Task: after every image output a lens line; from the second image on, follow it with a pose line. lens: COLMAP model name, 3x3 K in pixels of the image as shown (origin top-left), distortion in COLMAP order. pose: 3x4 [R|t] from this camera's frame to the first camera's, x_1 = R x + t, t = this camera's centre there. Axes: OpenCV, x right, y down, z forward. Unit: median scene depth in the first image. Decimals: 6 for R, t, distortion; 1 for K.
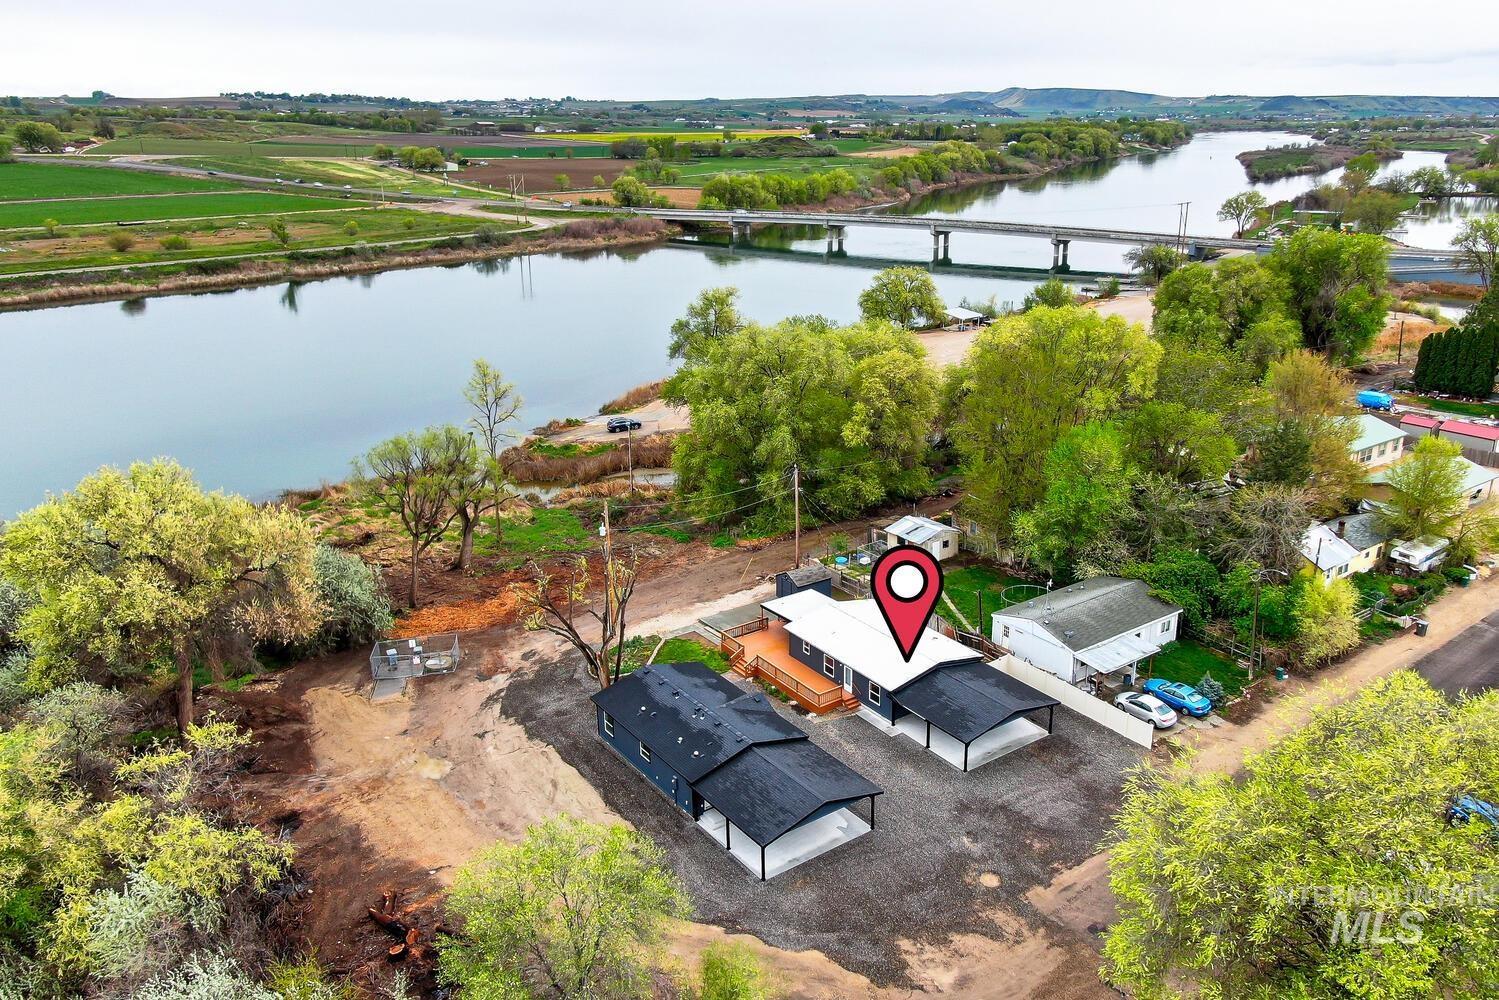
lens RADIAL K [[1273.6, 0, 749.9], [0, 1273.6, 500.5], [0, 0, 1]] dist [0.003575, 0.005004]
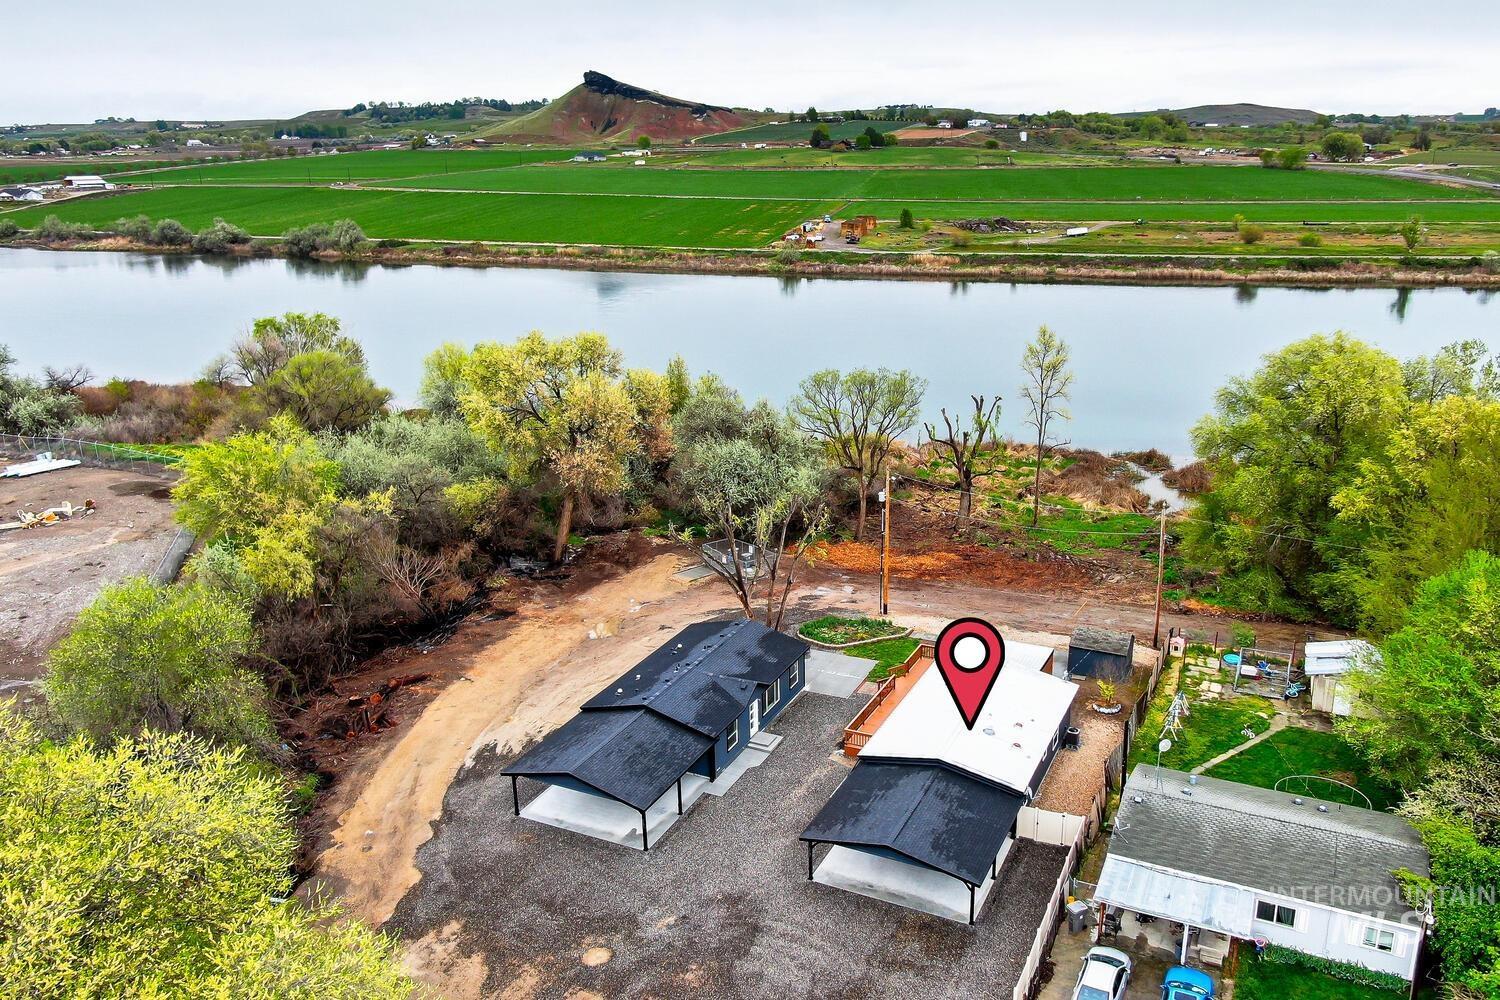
lens RADIAL K [[1135.1, 0, 747.9], [0, 1135.1, 514.4], [0, 0, 1]] dist [0.001226, 0.002615]
pose [[0.438576, 0.271044, -0.856846, 0.210389], [-0.254247, 0.951906, 0.170978, -0.031477], [0.861980, 0.142864, 0.486396, 0.189794]]
